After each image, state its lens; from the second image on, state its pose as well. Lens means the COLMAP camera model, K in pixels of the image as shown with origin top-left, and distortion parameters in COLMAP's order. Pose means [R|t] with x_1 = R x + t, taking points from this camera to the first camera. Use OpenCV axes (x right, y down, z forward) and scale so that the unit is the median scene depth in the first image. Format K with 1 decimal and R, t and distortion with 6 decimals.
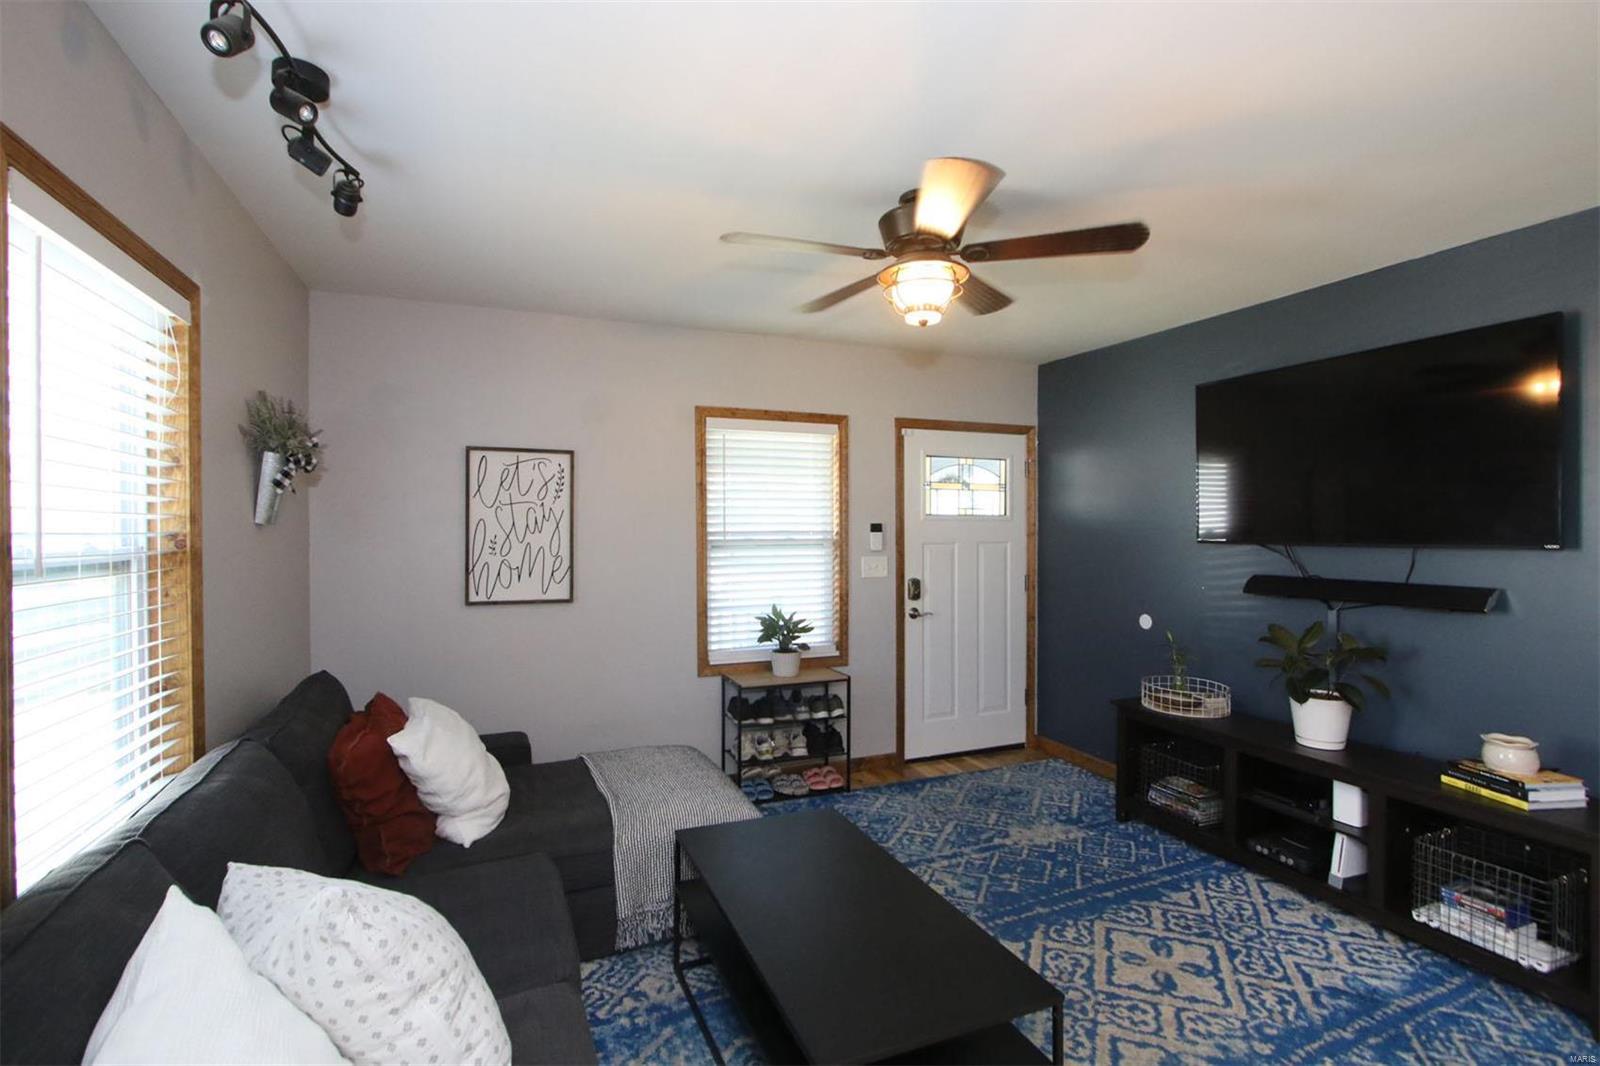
lens RADIAL K [[729.6, 0, 797.1], [0, 729.6, 527.8], [0, 0, 1]] dist [-0.011224, 0.001740]
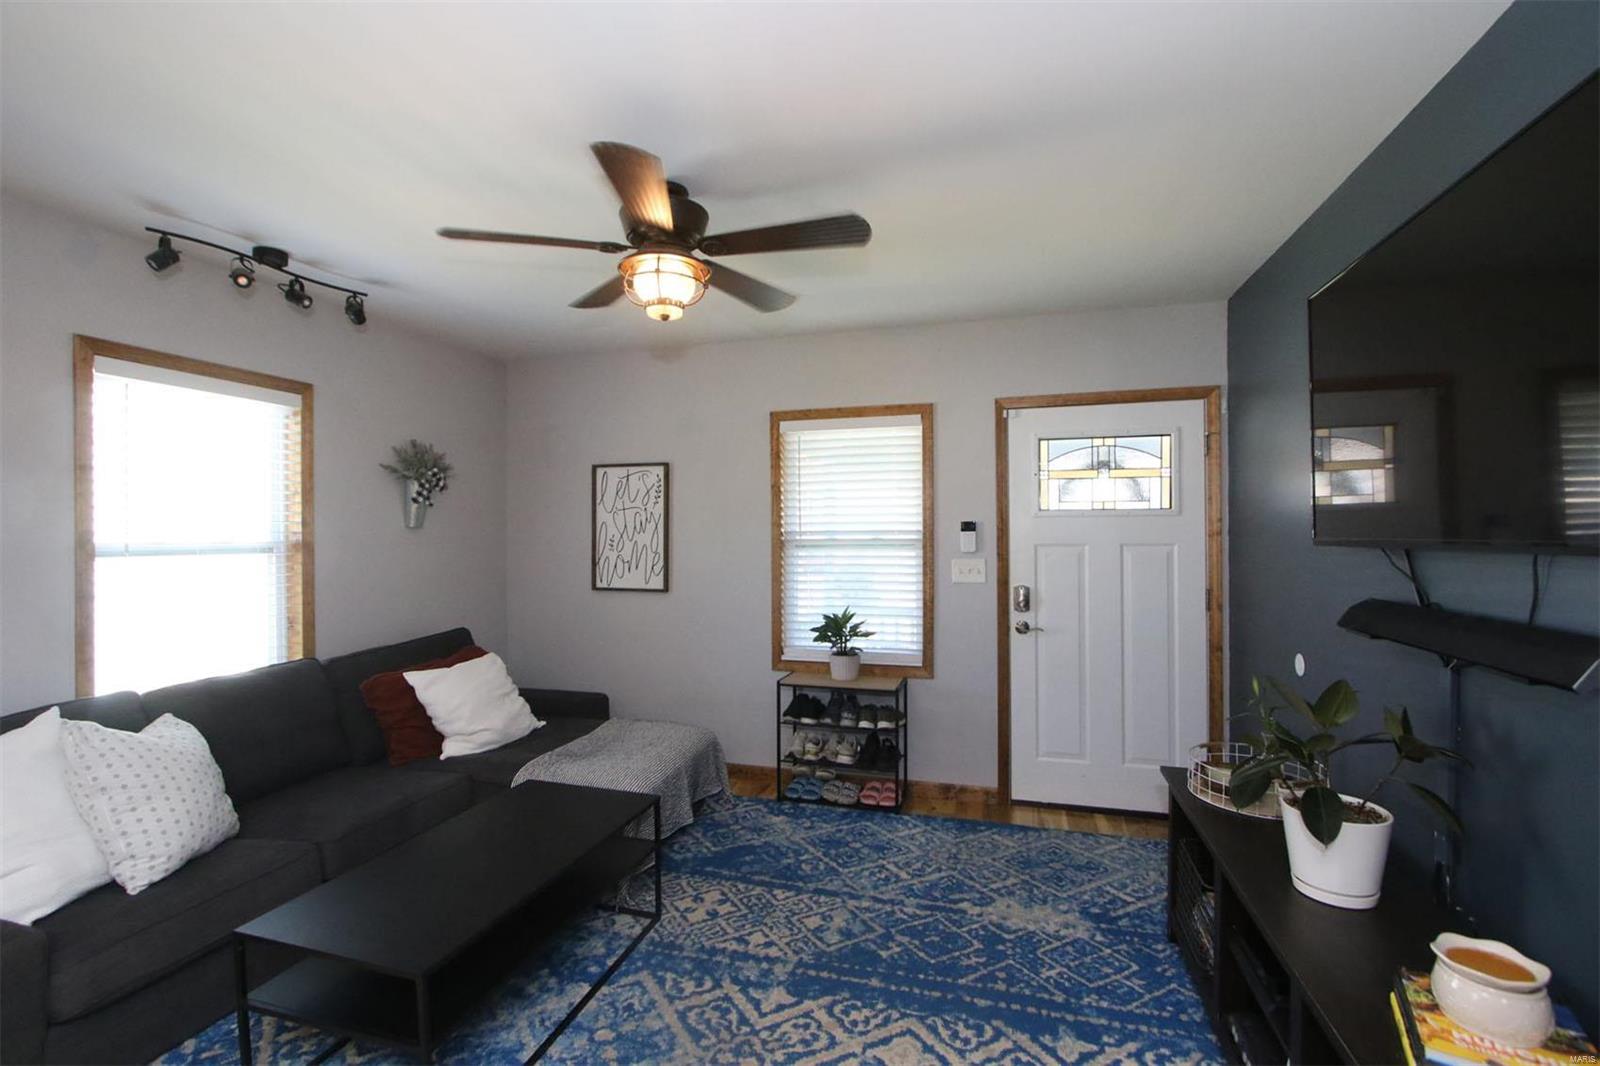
lens RADIAL K [[729.6, 0, 792.3], [0, 729.6, 530.0], [0, 0, 1]] dist [-0.011224, 0.001740]
pose [[0.777221, -0.005012, -0.629208, 0.547383], [0.004487, 0.999987, -0.002422, 0.005817], [0.629212, -0.000941, 0.777233, 0.202829]]
